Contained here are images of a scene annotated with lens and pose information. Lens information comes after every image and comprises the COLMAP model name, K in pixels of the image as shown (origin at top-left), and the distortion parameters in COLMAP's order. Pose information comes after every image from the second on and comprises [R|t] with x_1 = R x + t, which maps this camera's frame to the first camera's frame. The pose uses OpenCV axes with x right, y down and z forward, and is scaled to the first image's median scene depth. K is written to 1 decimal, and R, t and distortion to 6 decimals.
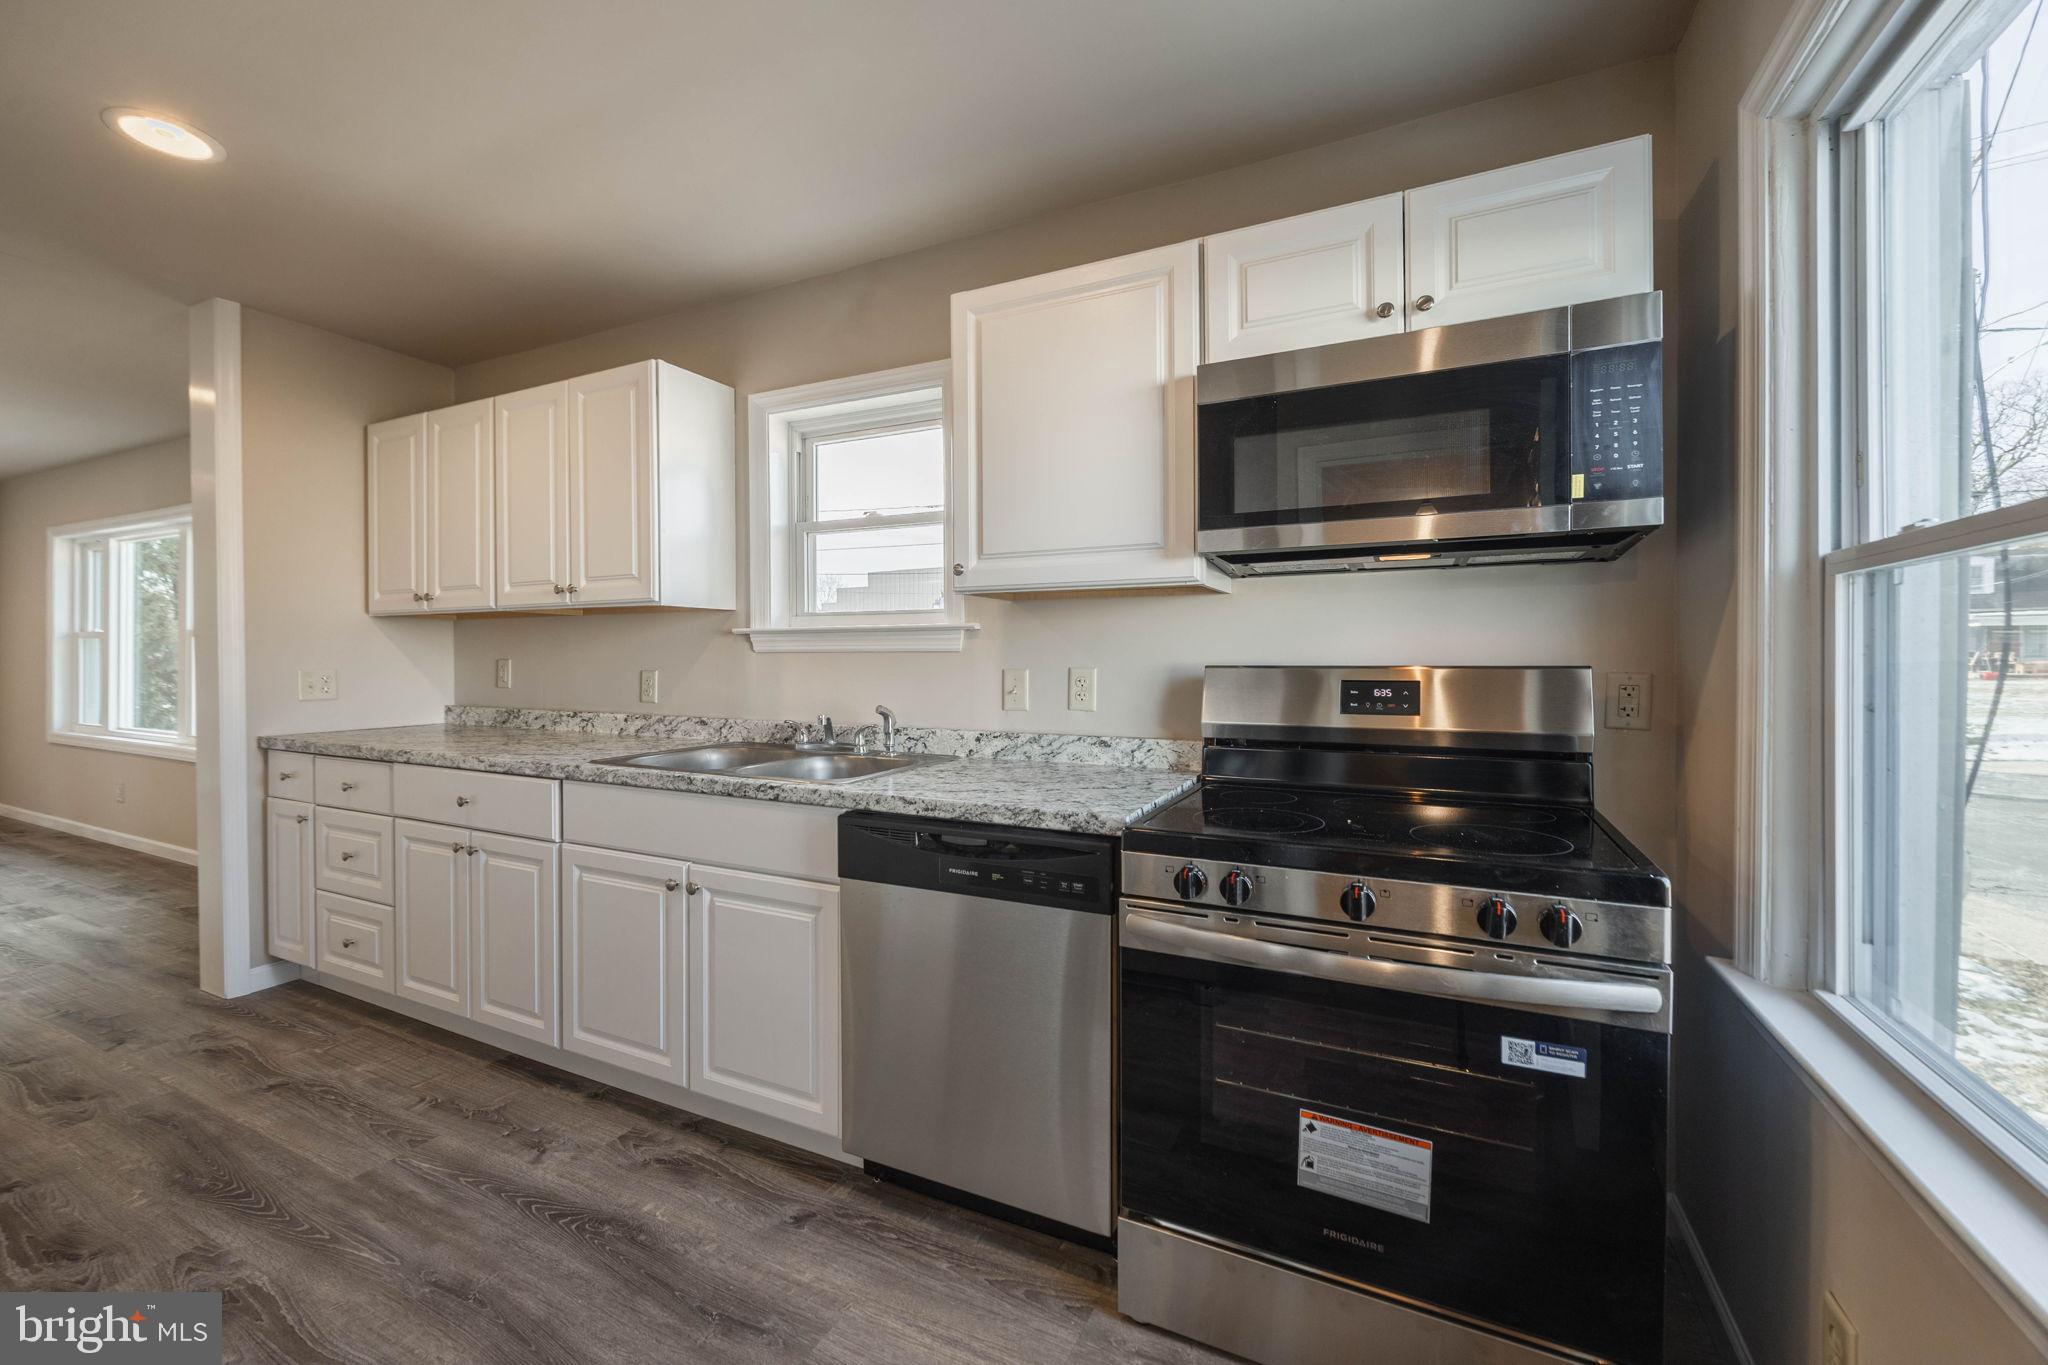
lens RADIAL K [[759.5, 0, 974.9], [0, 759.5, 668.8], [0, 0, 1]] dist [-0.000745, -0.000222]
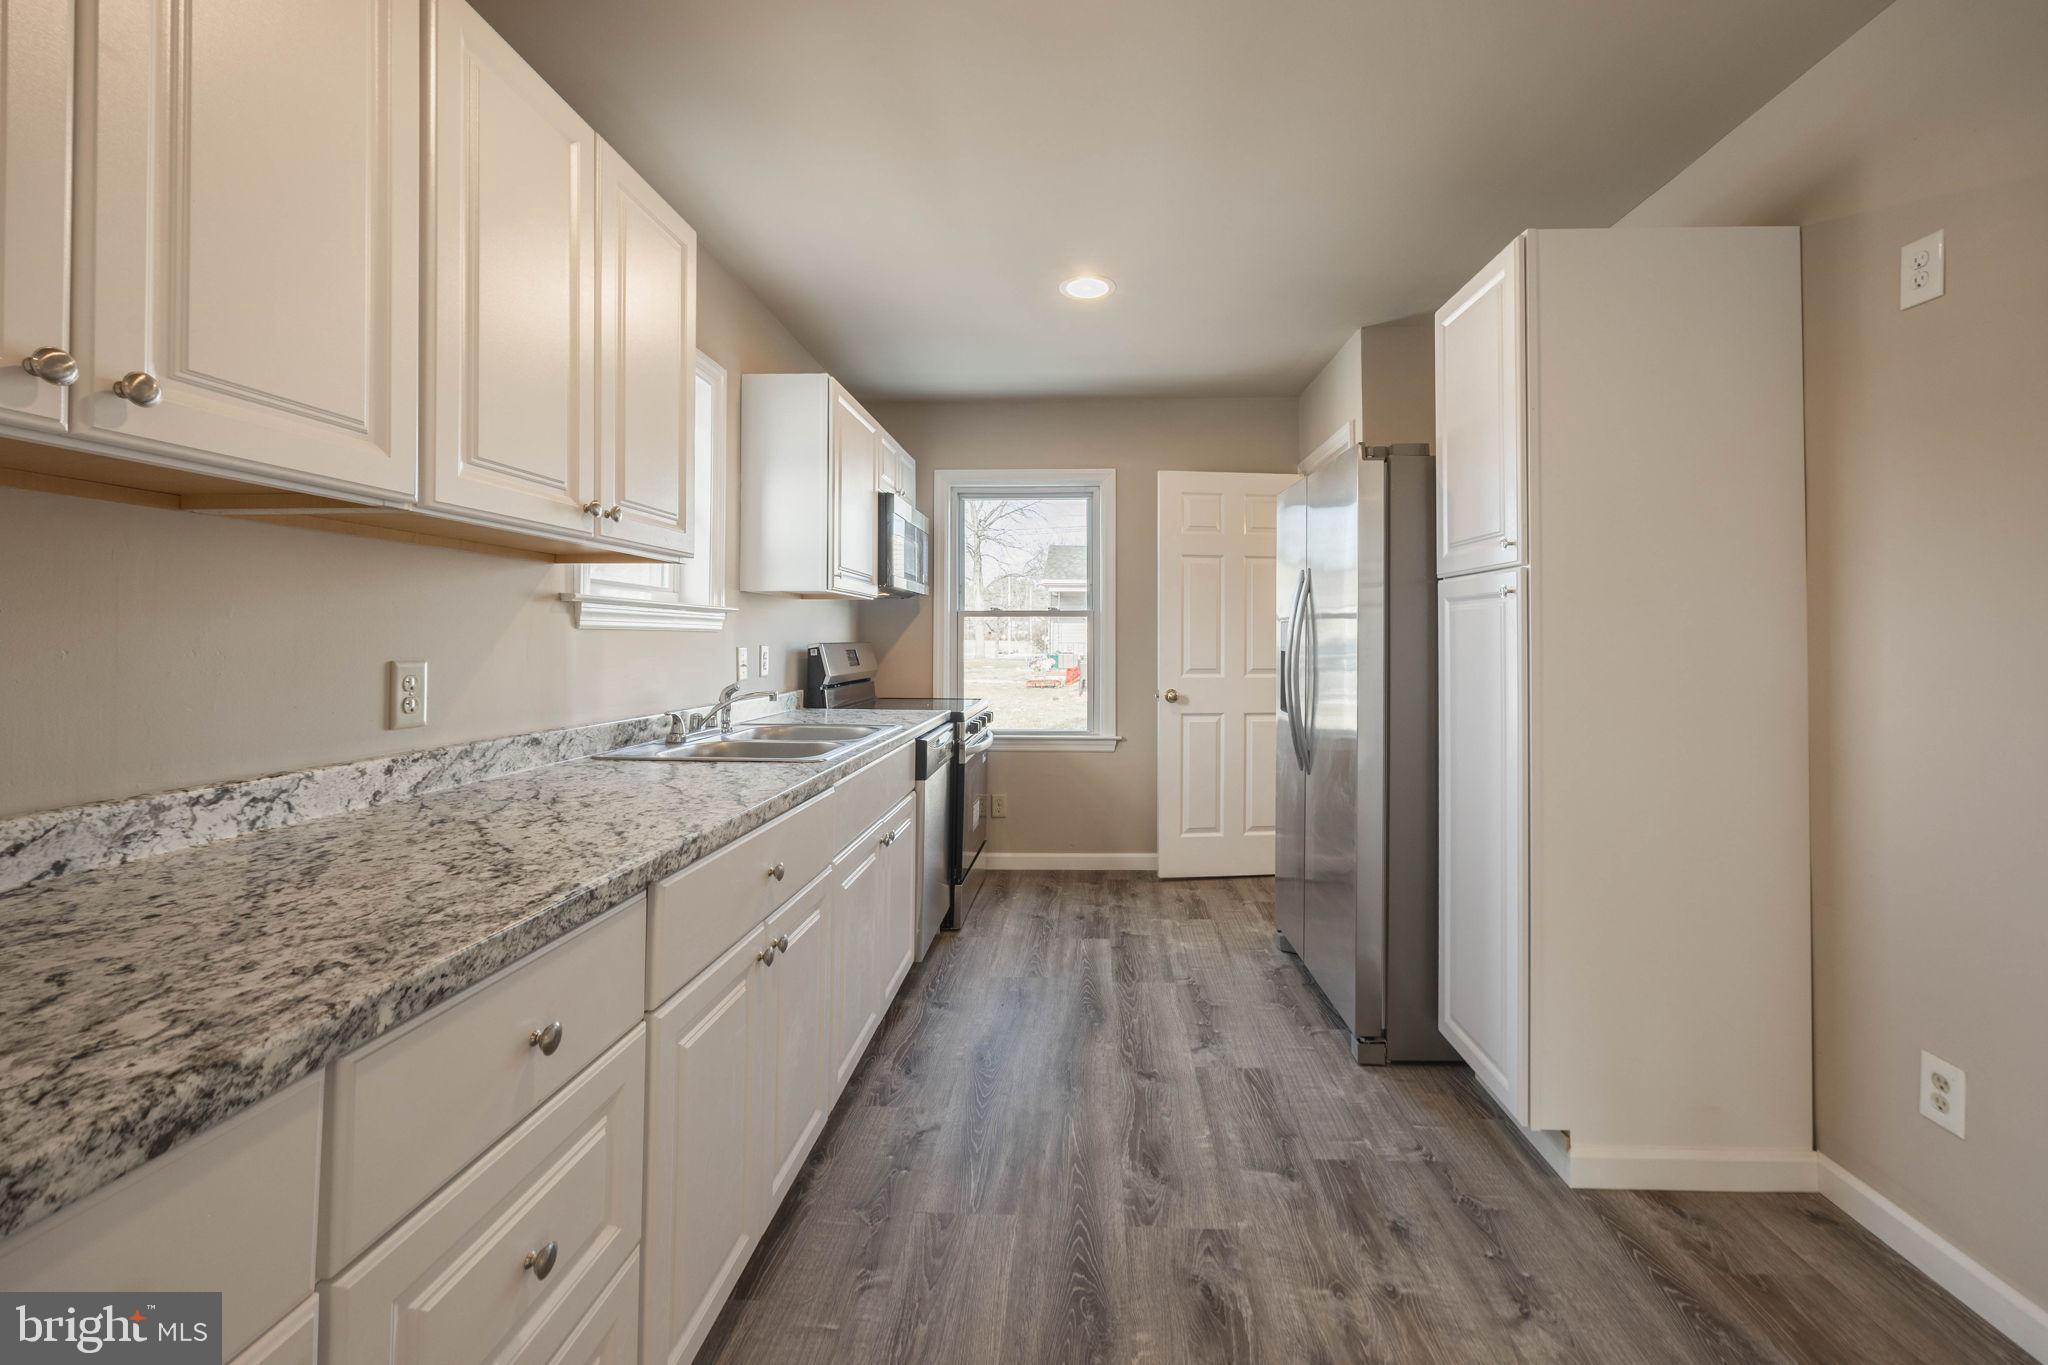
lens RADIAL K [[845.5, 0, 1107.3], [0, 845.5, 627.7], [0, 0, 1]] dist [-0.001772, -0.000381]
pose [[-0.437924, 0.010535, 0.898950, -1.473451], [0.007626, 0.999939, -0.008004, -0.014954], [-0.898979, 0.003350, -0.437978, 1.108412]]
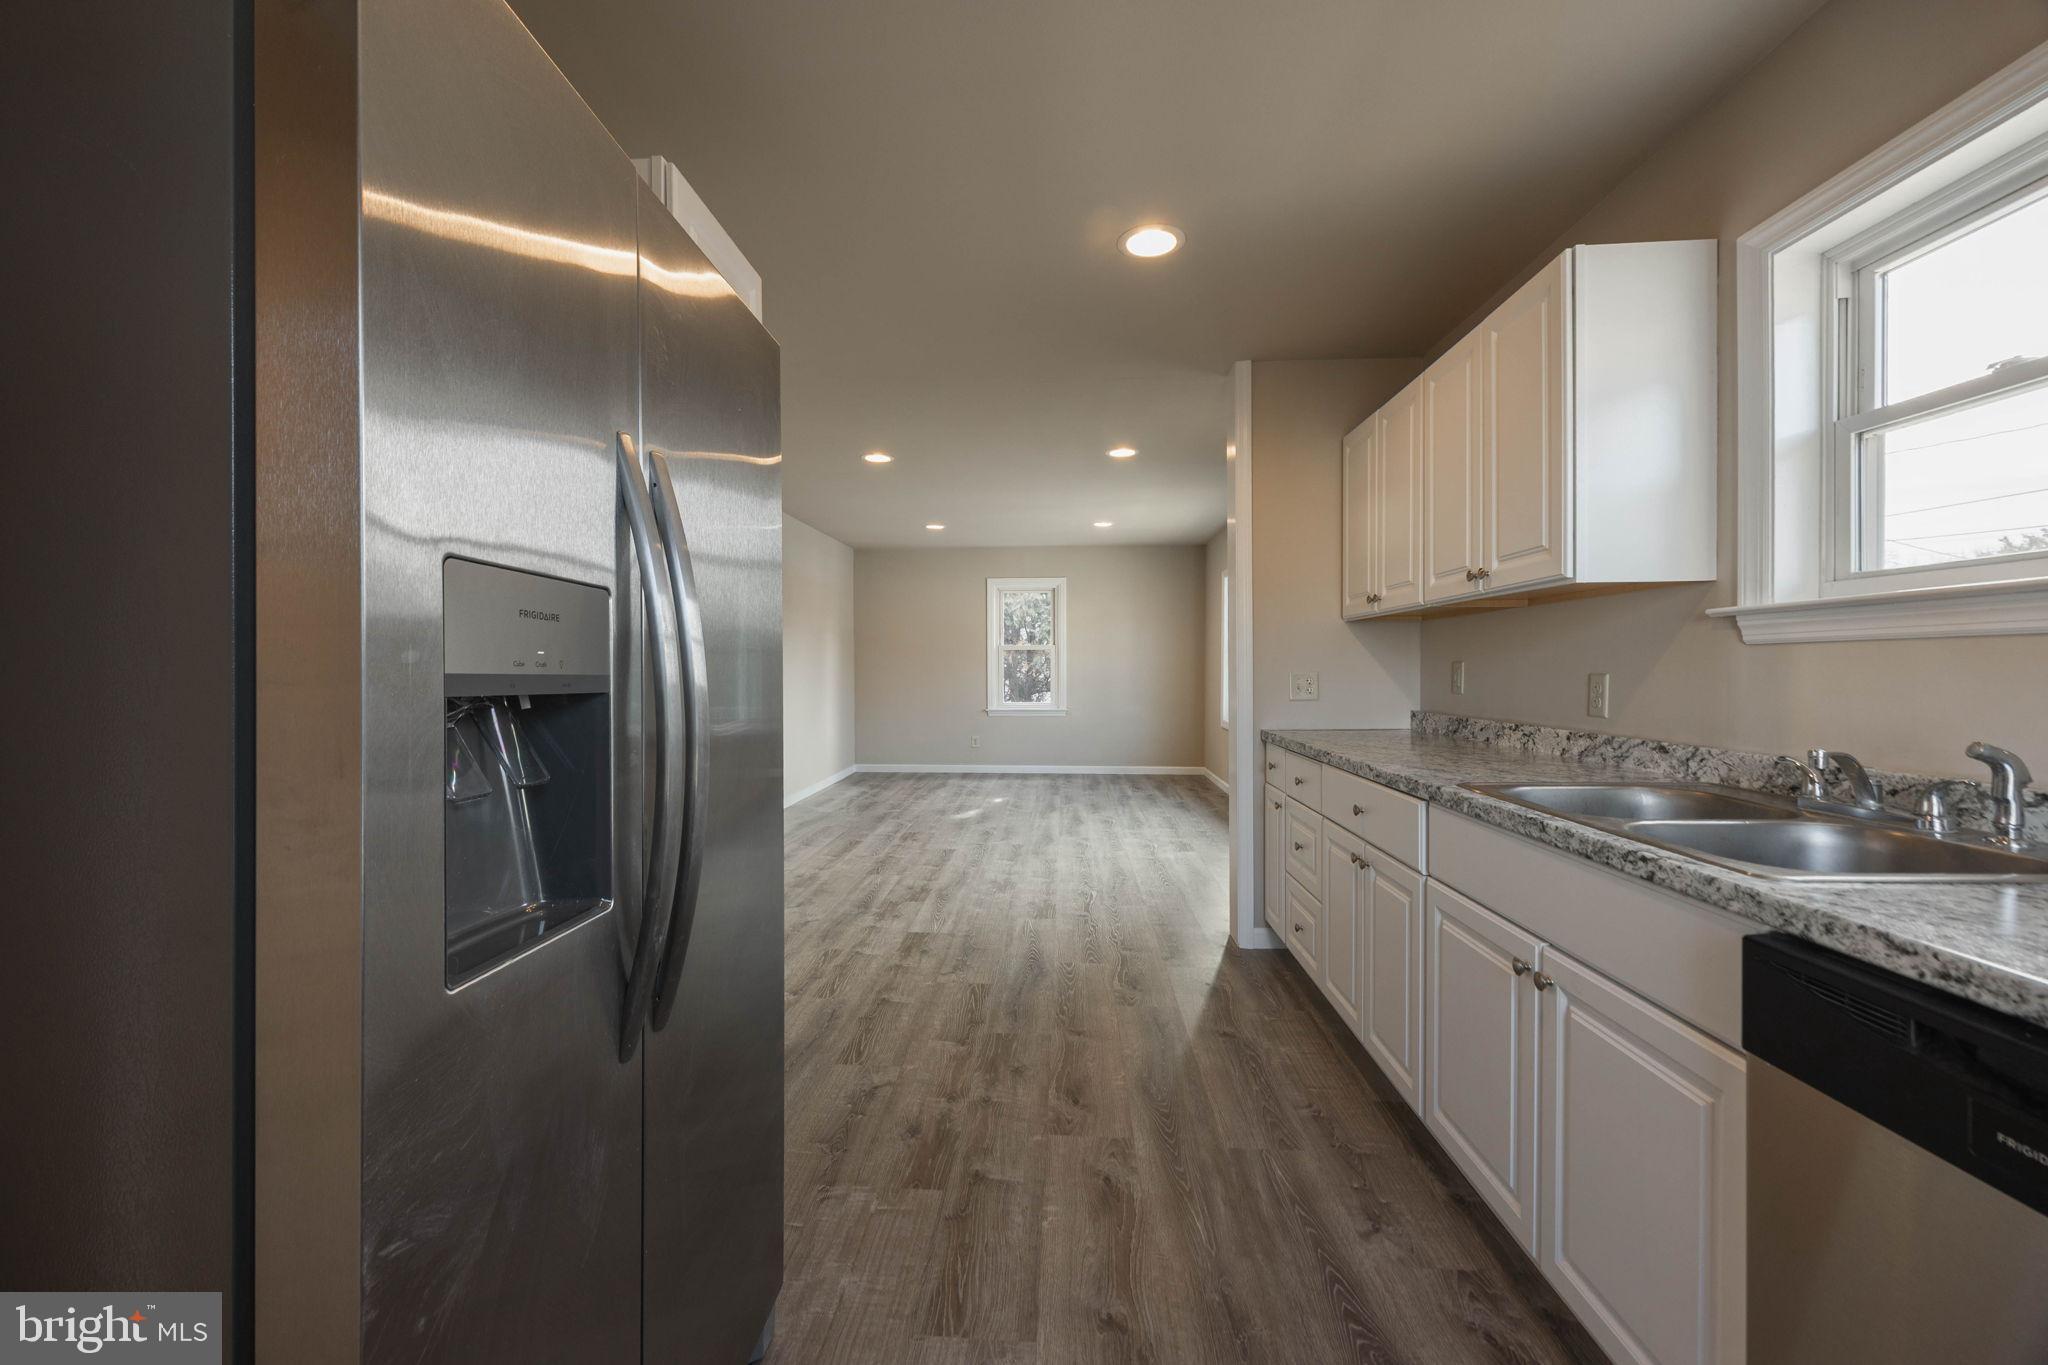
lens RADIAL K [[840.1, 0, 1086.9], [0, 840.1, 680.2], [0, 0, 1]] dist [-0.000754, -0.000007]
pose [[0.443047, 0.009523, -0.896448, 0.113887], [-0.008912, 0.999941, 0.006218, 0.010412], [0.896454, 0.005234, 0.443106, 0.248066]]
